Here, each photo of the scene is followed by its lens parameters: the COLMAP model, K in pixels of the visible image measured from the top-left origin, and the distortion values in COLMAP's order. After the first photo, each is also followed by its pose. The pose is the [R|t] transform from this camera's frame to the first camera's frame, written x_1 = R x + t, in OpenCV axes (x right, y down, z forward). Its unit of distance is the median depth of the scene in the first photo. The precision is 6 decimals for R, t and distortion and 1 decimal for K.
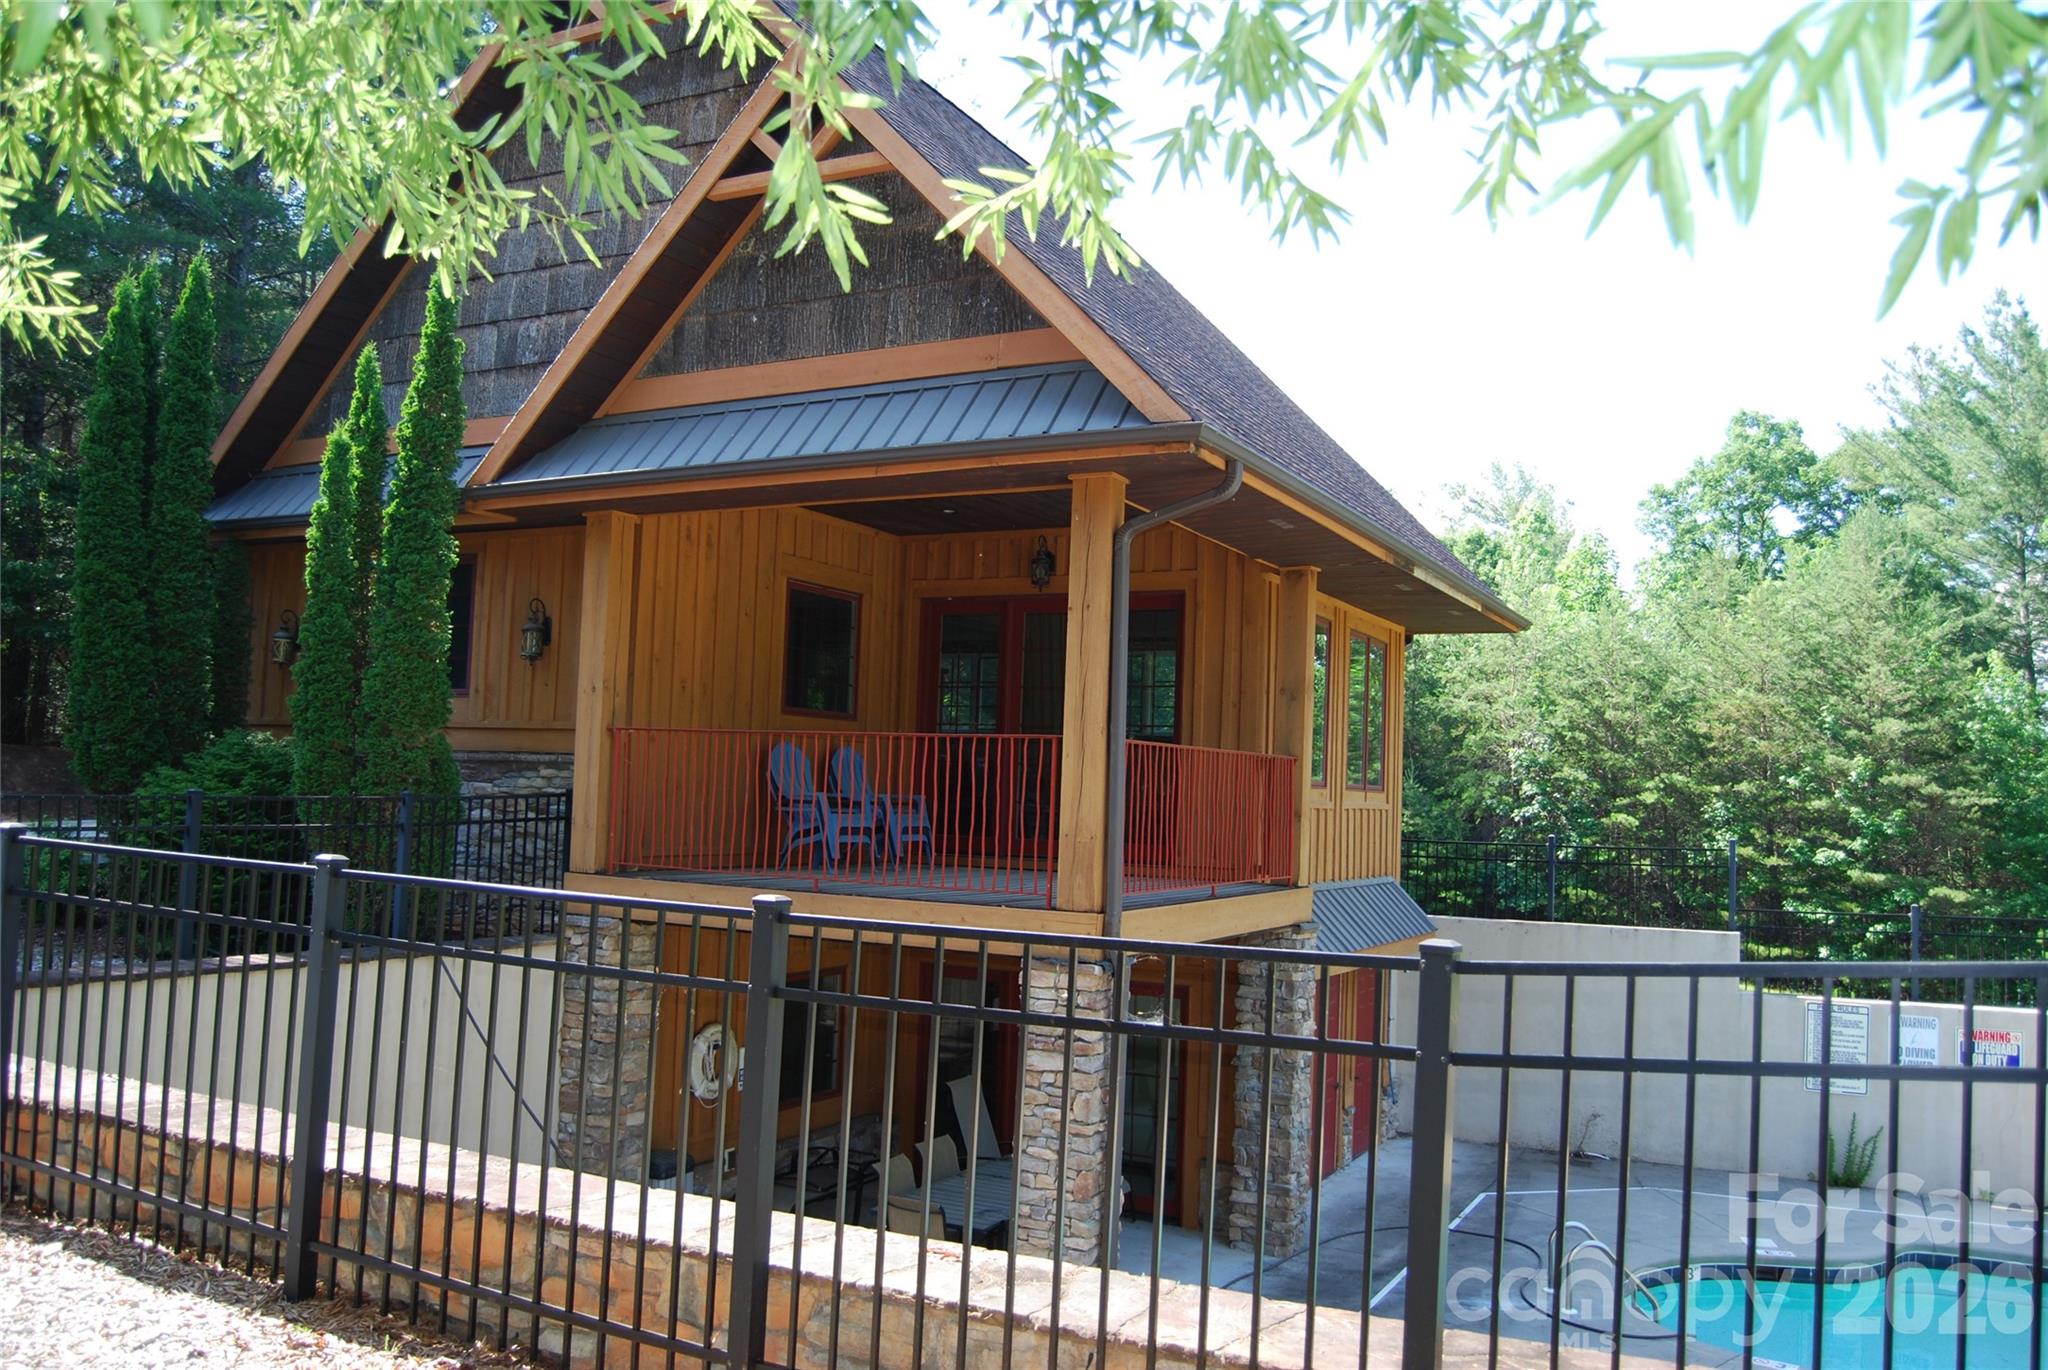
lens RADIAL K [[1593.2, 0, 1024.0], [0, 1593.2, 685.0], [0, 0, 1]] dist [-0.092813, 0.037082]
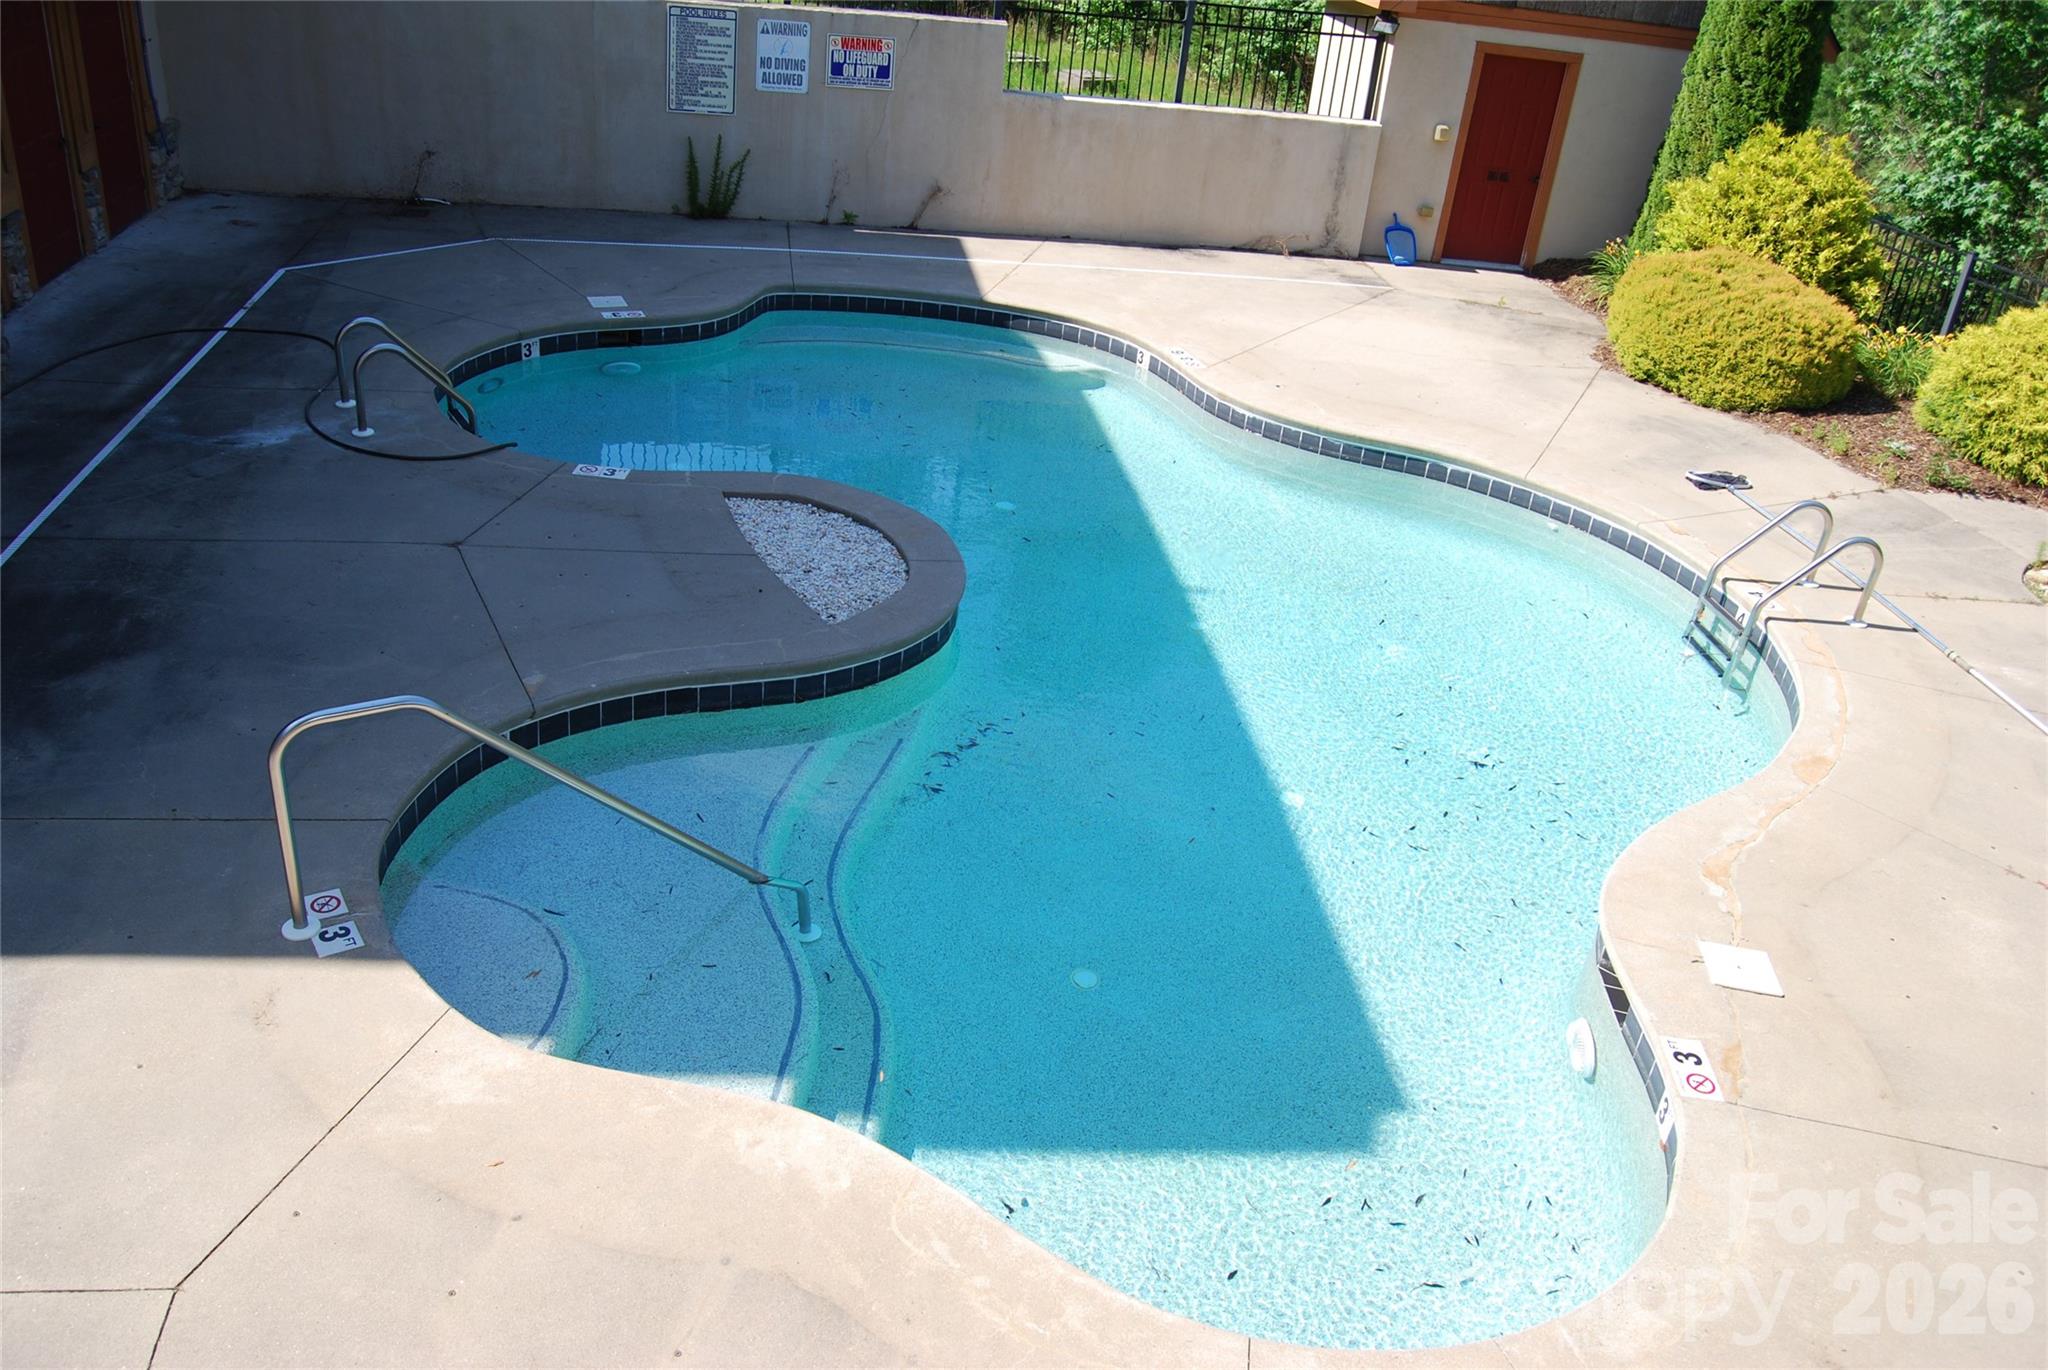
lens RADIAL K [[1593.2, 0, 1024.0], [0, 1593.2, 685.0], [0, 0, 1]] dist [-0.092813, 0.037082]
pose [[0.810473, -0.246579, 0.531349, 0.122731], [-0.111380, 0.825670, 0.553050, 0.019409], [-0.575090, -0.507414, 0.641719, 0.163638]]
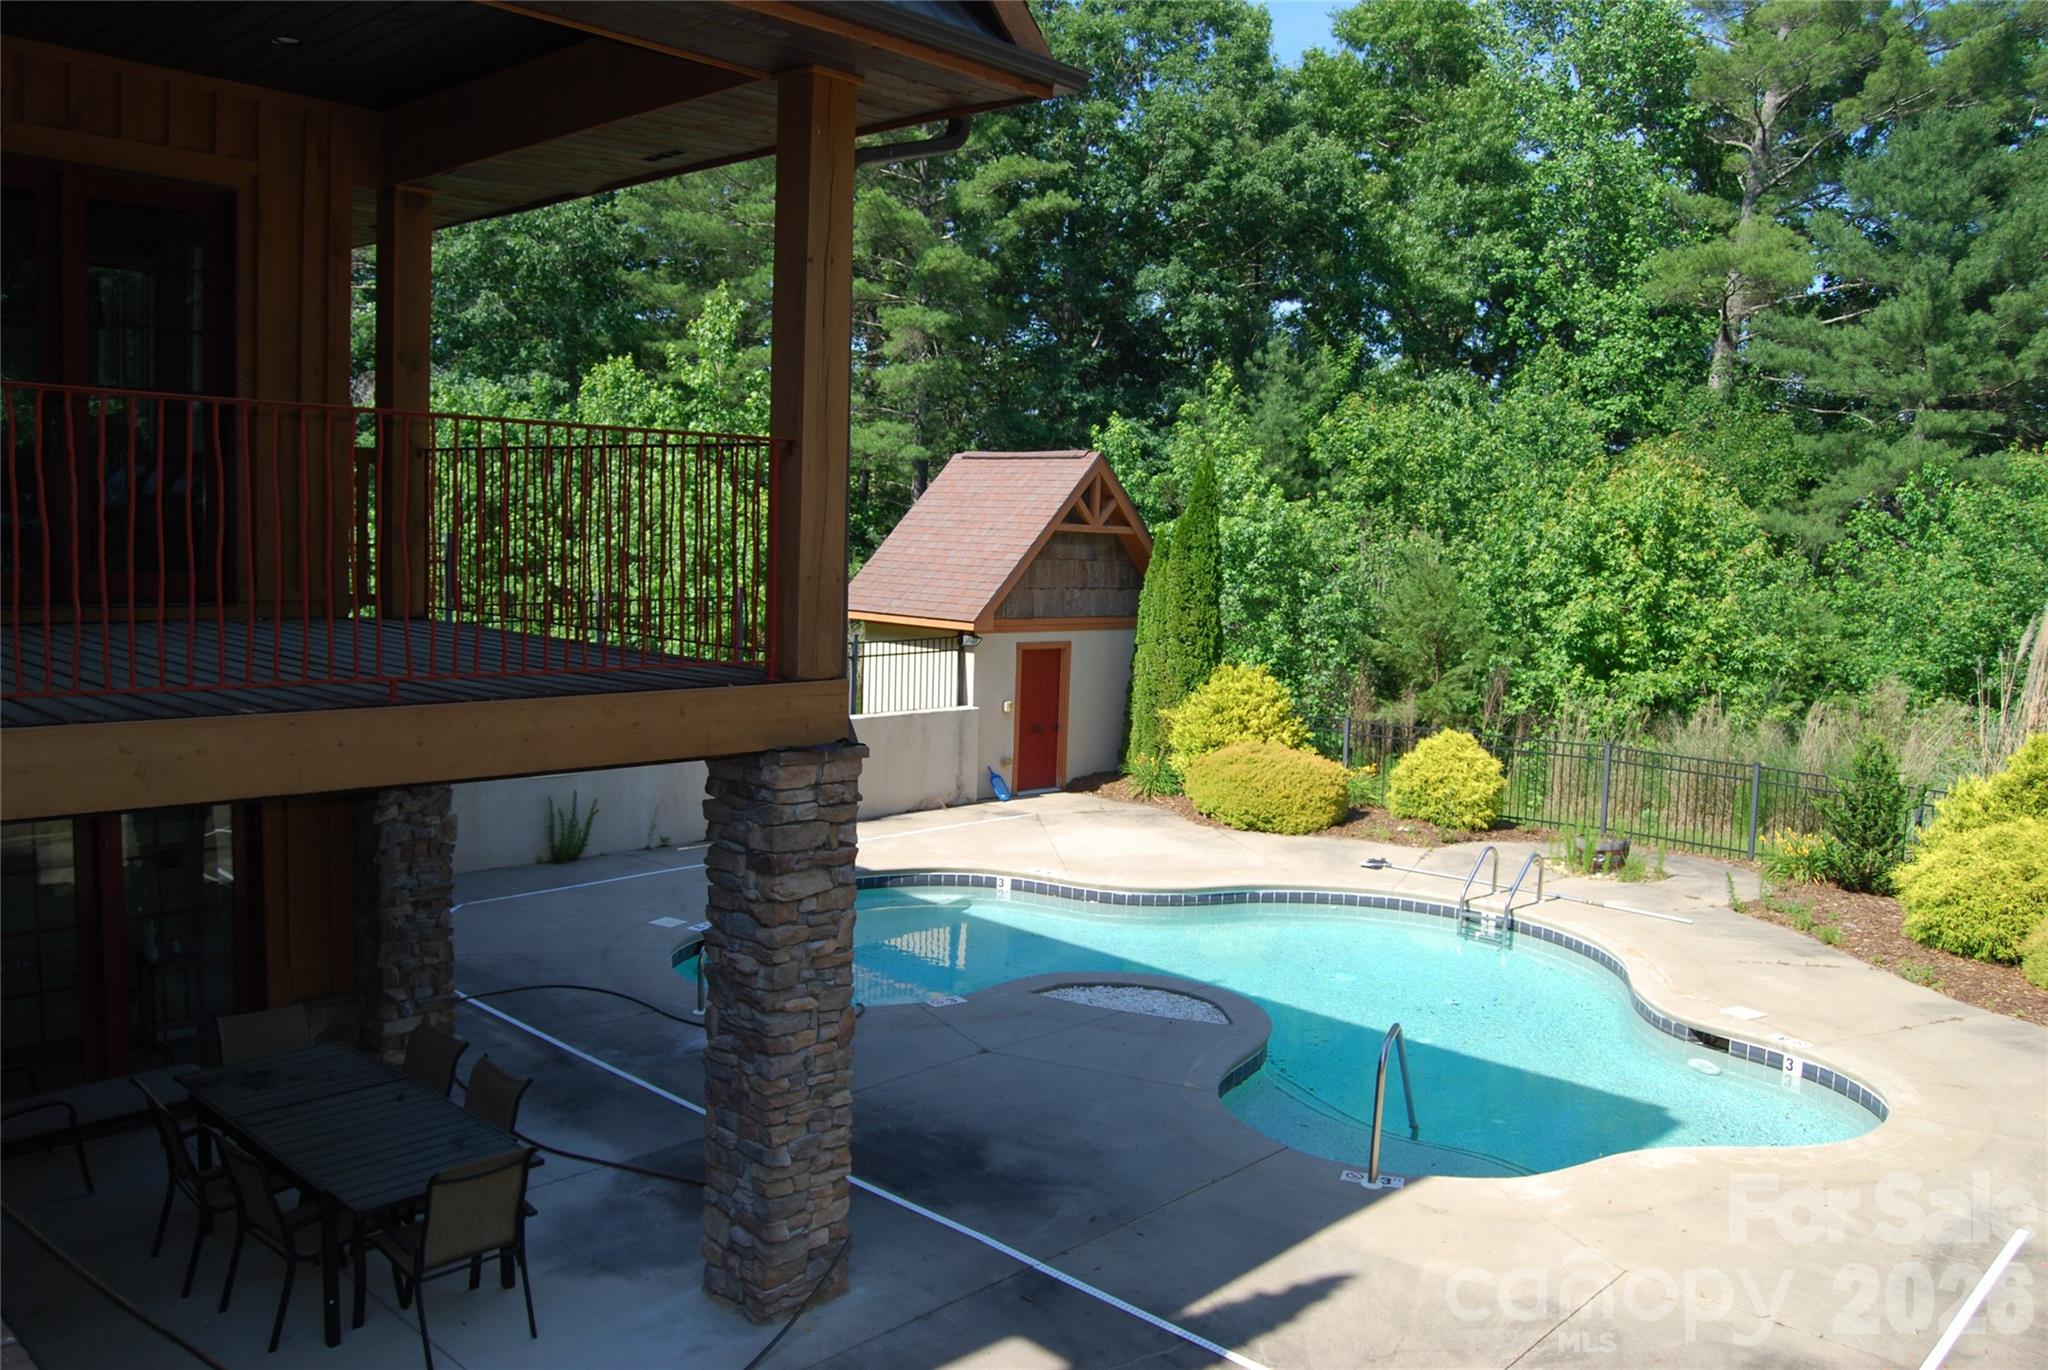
lens RADIAL K [[1593.2, 0, 1024.0], [0, 1593.2, 685.0], [0, 0, 1]] dist [-0.092813, 0.037082]
pose [[0.270943, -0.120039, 0.955082, -0.400838], [-0.095774, 0.983909, 0.150832, 0.014073], [-0.957819, -0.132339, 0.255086, 0.445258]]
